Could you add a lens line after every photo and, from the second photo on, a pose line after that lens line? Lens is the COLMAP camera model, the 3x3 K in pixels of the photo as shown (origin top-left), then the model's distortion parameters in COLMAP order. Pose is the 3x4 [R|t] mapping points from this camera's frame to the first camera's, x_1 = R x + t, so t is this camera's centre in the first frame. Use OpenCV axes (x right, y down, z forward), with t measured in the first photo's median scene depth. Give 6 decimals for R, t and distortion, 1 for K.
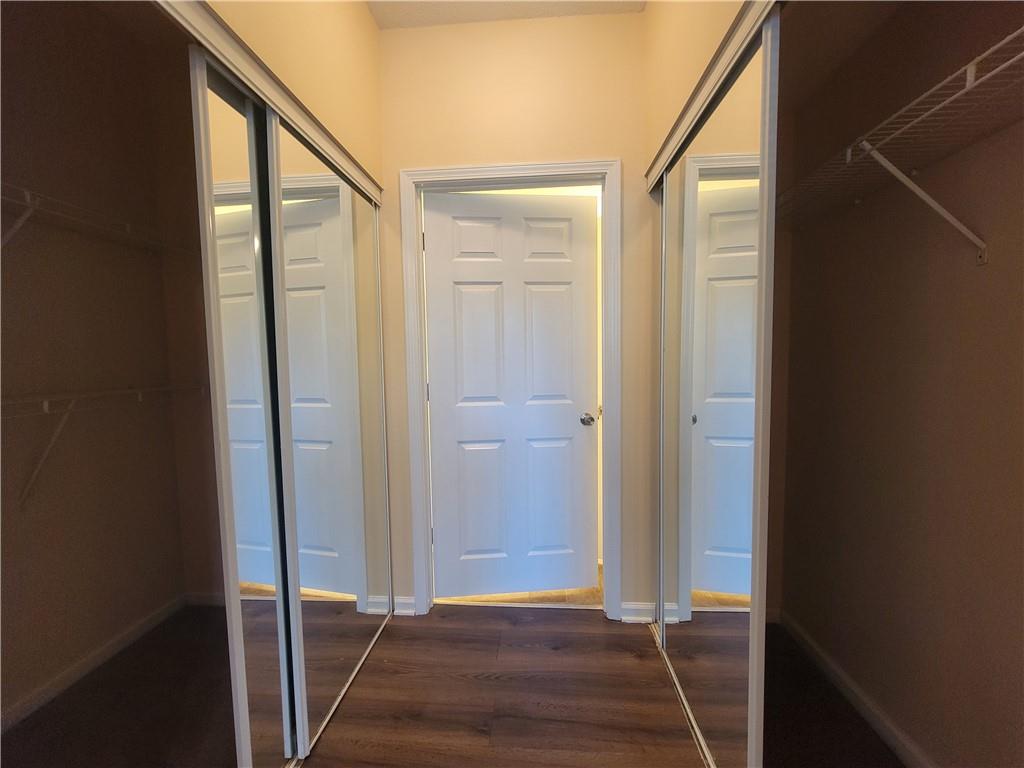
lens RADIAL K [[418.1, 0, 514.9], [0, 418.1, 379.6], [0, 0, 1]] dist [-0.001116, 0.001432]
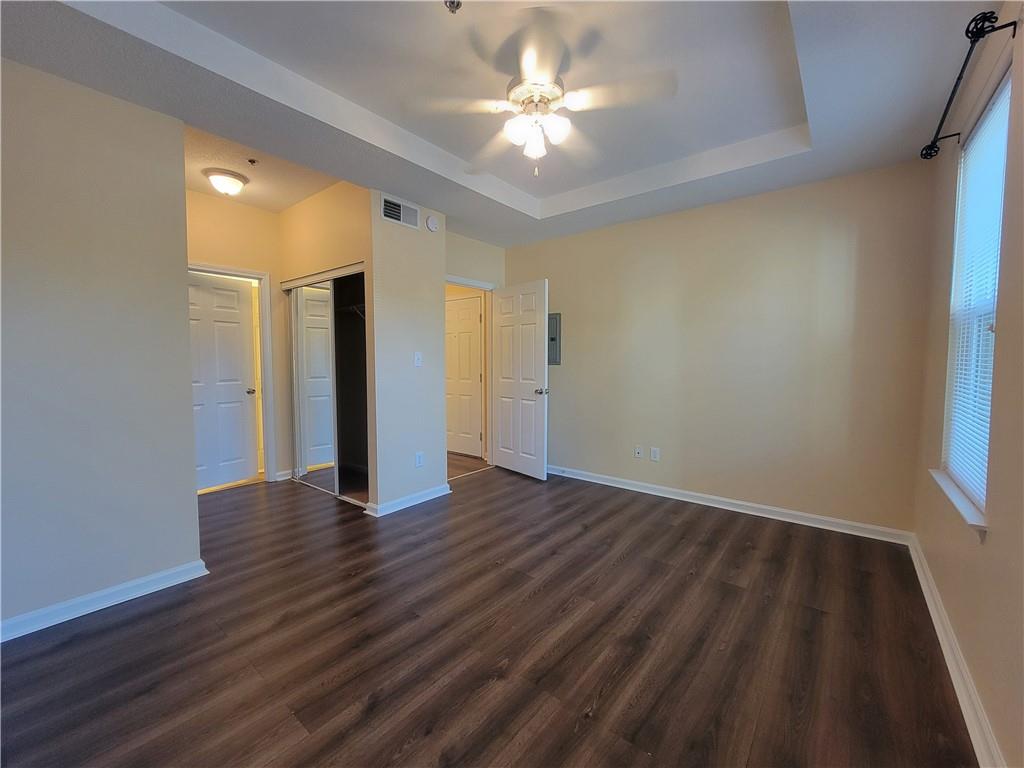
lens RADIAL K [[418.1, 0, 510.9], [0, 418.1, 383.7], [0, 0, 1]] dist [-0.001116, 0.001432]
pose [[0.560800, -0.032622, 0.827308, -0.800207], [0.044848, 0.998953, 0.008989, 0.099267], [-0.826736, 0.032062, 0.561676, -1.182055]]
